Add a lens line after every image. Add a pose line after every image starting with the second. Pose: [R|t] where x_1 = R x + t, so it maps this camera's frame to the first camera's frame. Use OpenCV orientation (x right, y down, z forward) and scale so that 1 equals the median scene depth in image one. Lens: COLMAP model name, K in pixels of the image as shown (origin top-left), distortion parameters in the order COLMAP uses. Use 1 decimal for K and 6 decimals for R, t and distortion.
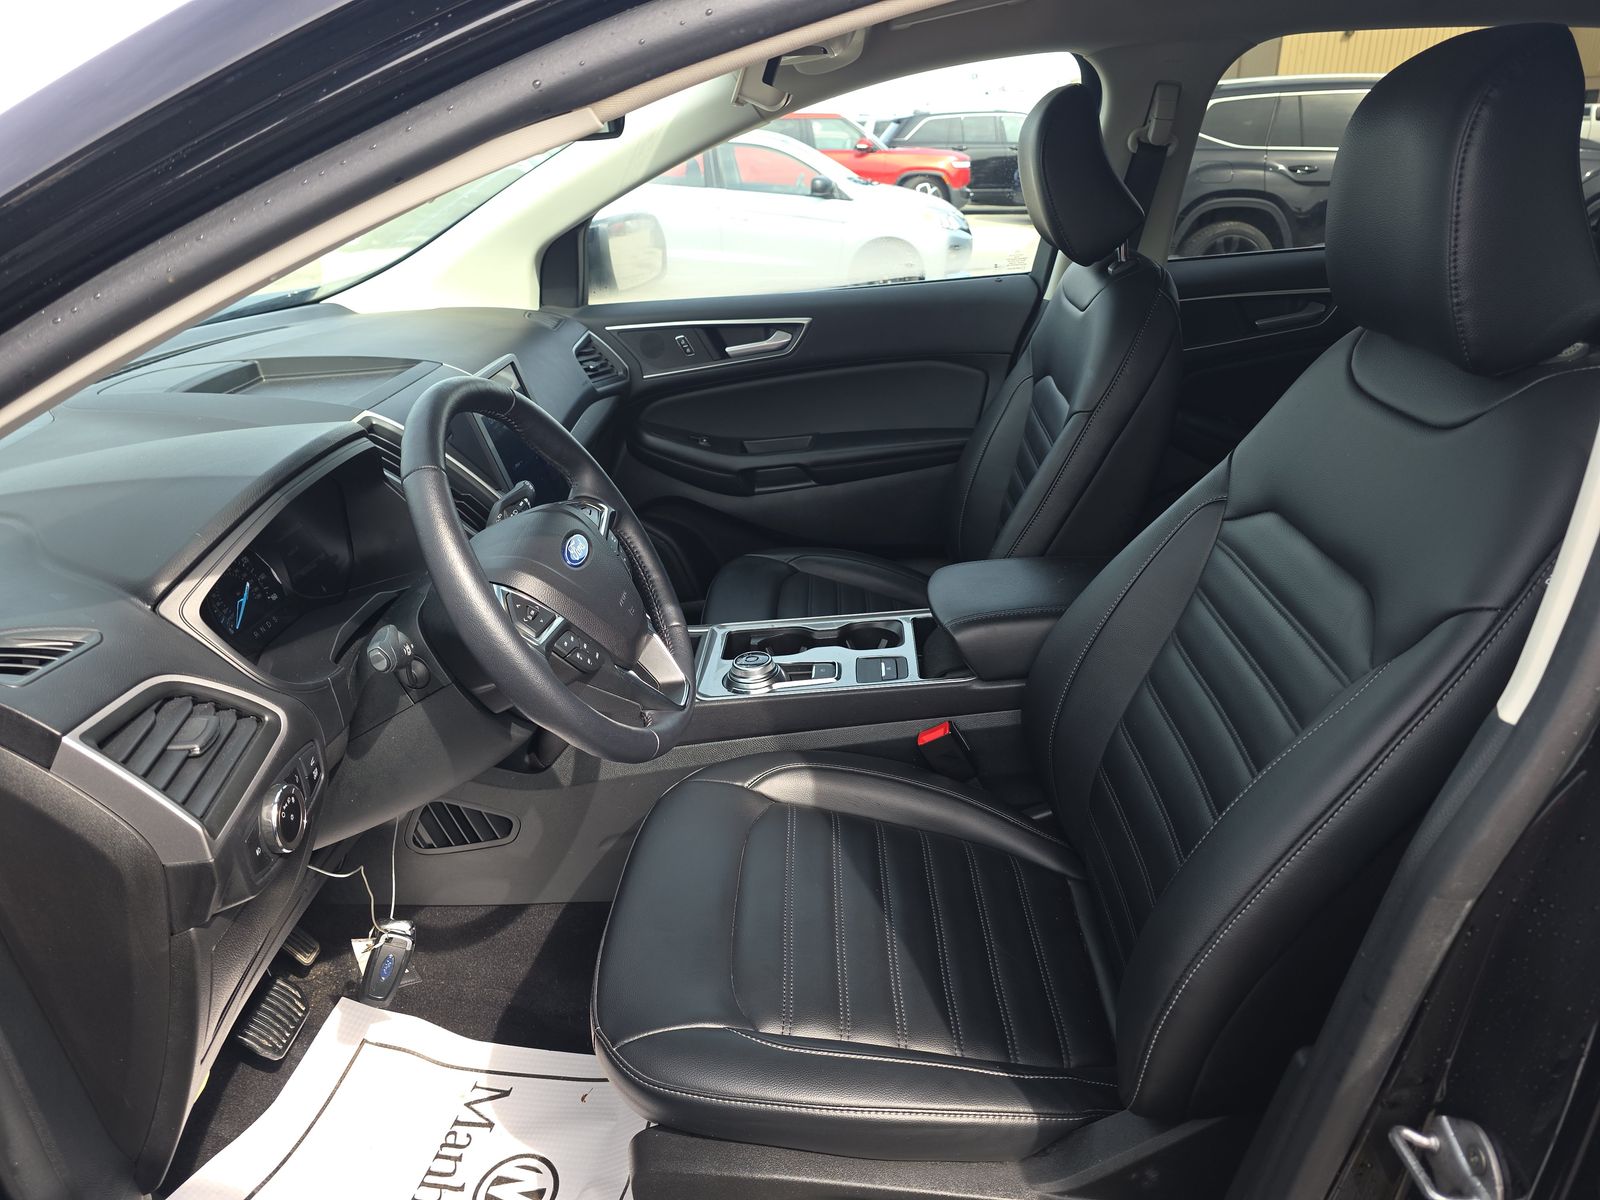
lens RADIAL K [[1134.2, 0, 786.1], [0, 1134.2, 585.3], [0, 0, 1]] dist [0.102993, -0.106412]
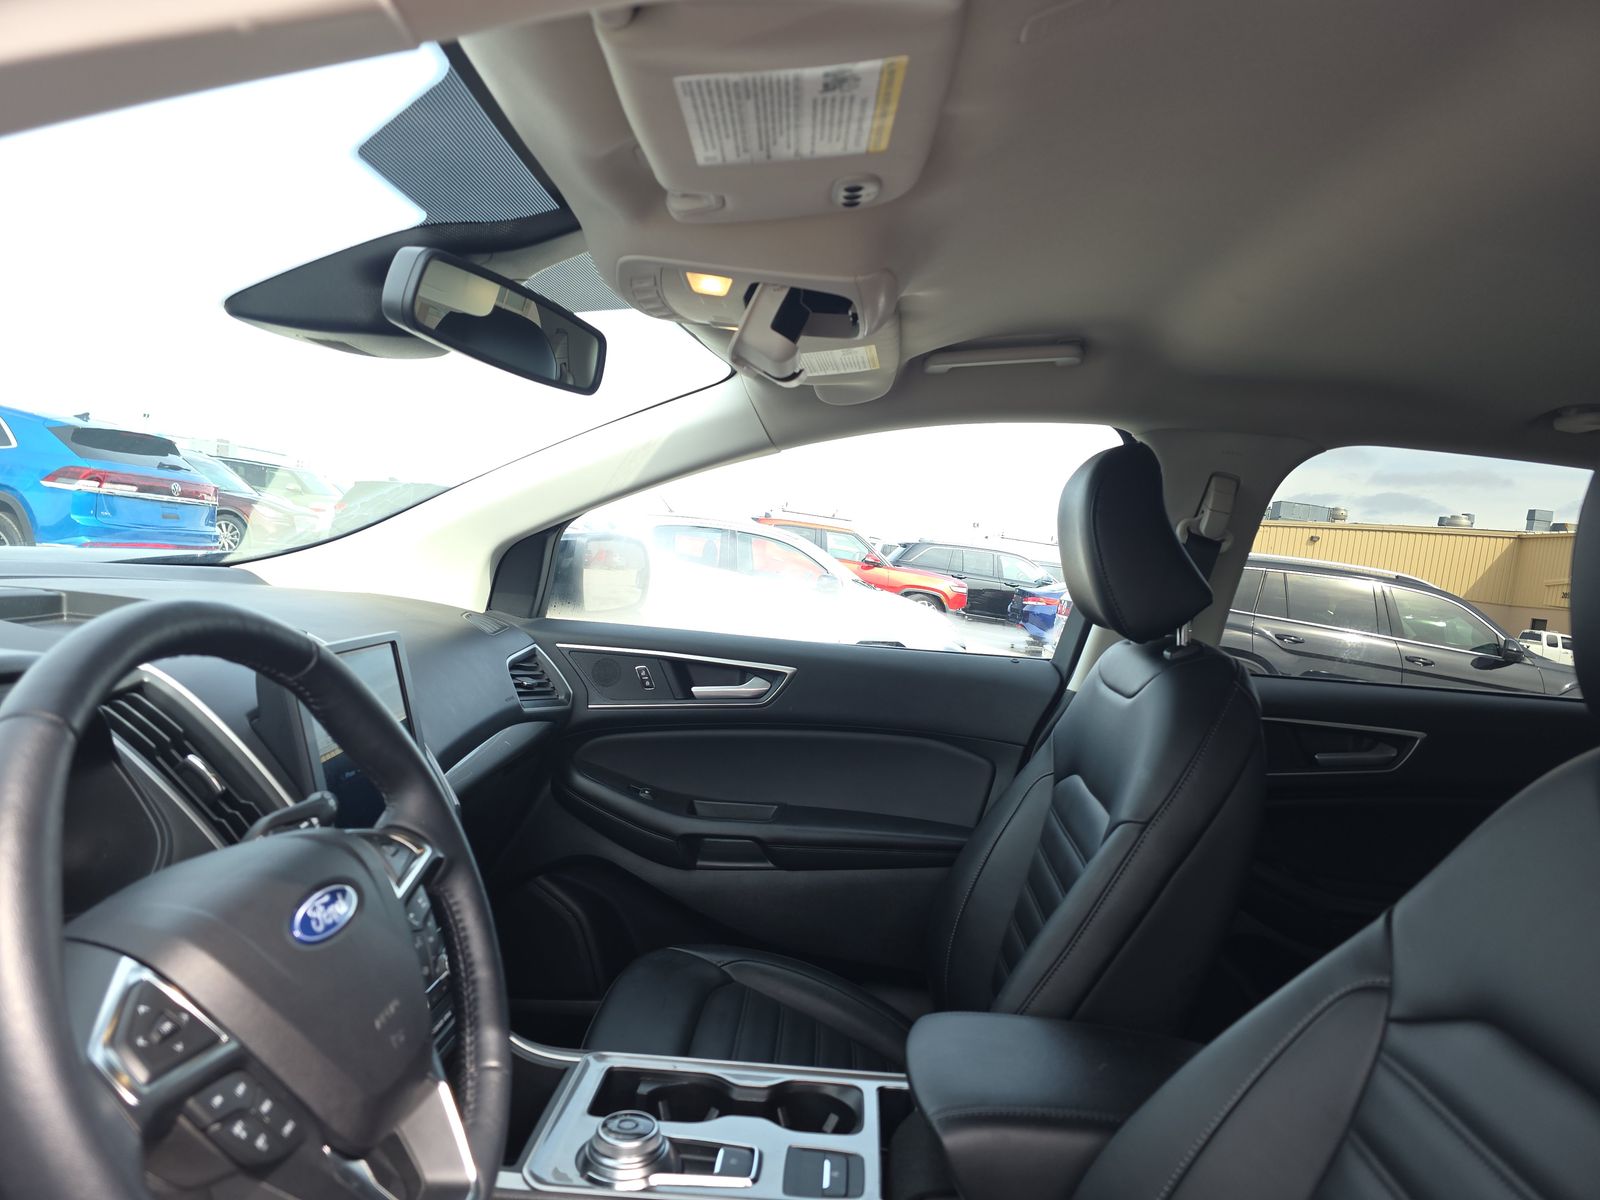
lens RADIAL K [[1134.2, 0, 786.1], [0, 1134.2, 585.3], [0, 0, 1]] dist [0.102993, -0.106412]
pose [[0.988848, 0.148730, -0.007670, 0.013106], [-0.143020, 0.933997, -0.327406, -0.014104], [-0.041532, 0.324852, 0.944853, 0.196701]]
